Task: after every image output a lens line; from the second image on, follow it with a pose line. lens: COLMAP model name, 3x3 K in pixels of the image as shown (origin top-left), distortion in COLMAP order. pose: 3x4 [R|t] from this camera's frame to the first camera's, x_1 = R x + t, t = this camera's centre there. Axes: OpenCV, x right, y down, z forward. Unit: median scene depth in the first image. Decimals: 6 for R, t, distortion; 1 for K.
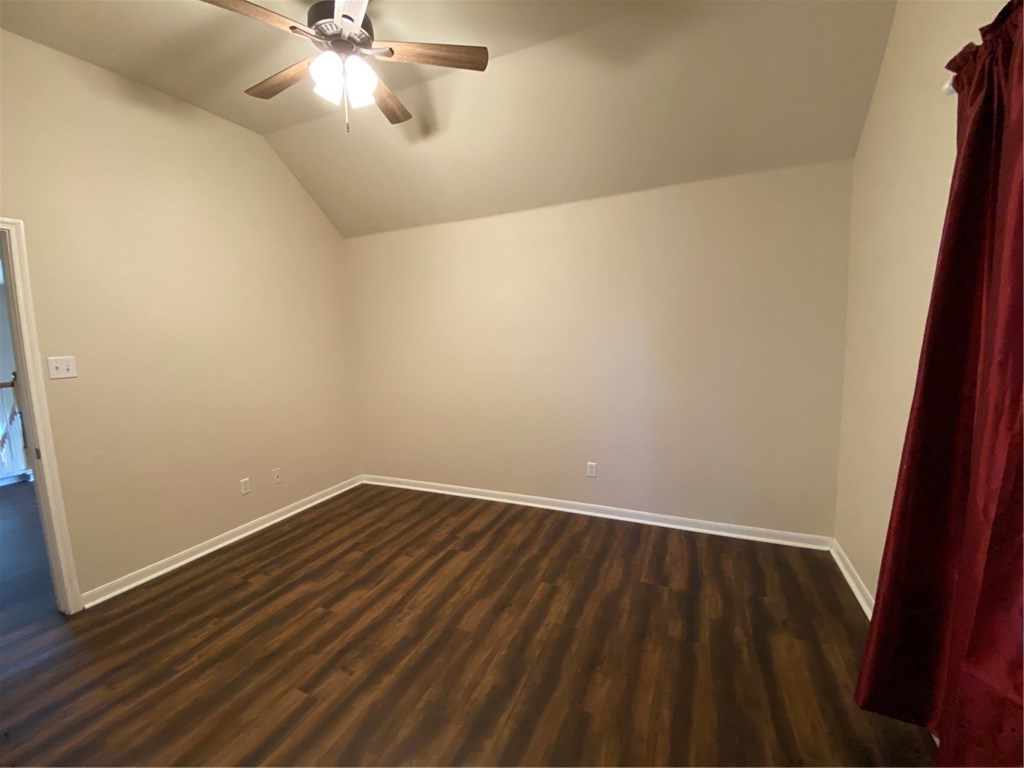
lens RADIAL K [[416.1, 0, 514.5], [0, 416.1, 382.5], [0, 0, 1]] dist [0.028220, -0.022316]
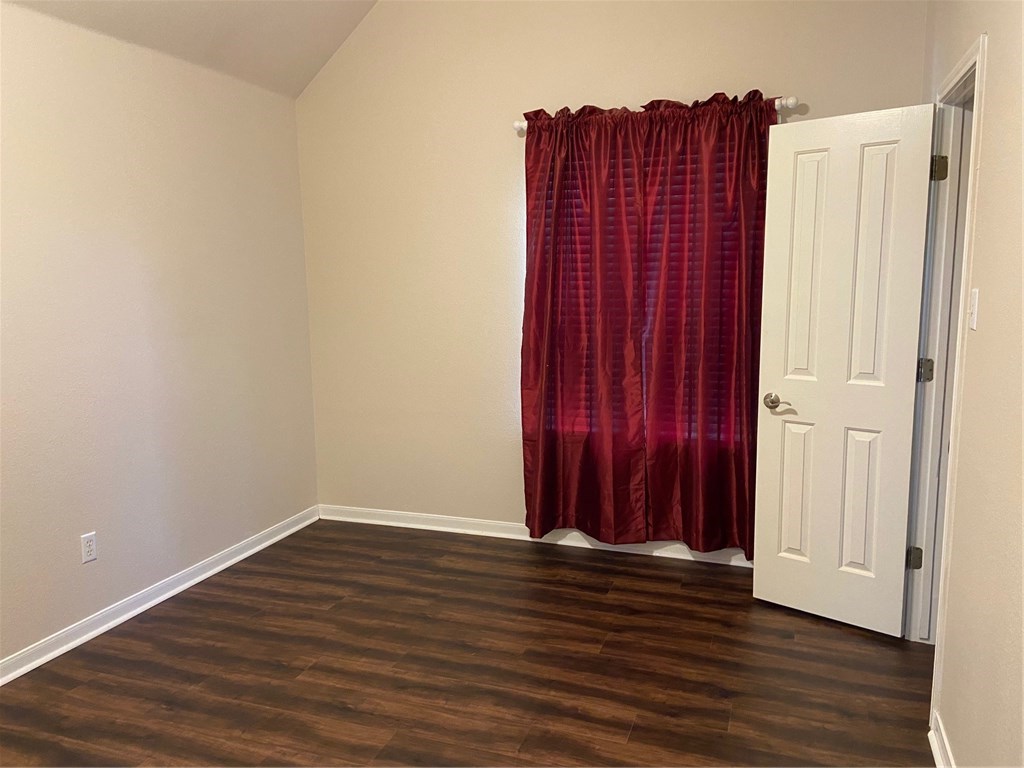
lens RADIAL K [[776.9, 0, 503.5], [0, 776.9, 387.9], [0, 0, 1]] dist [0.061561, -0.003271]
pose [[-0.066624, -0.106987, 0.992026, -1.128279], [0.126749, 0.985273, 0.114771, -0.044346], [-0.989695, 0.133385, -0.052082, 0.737481]]
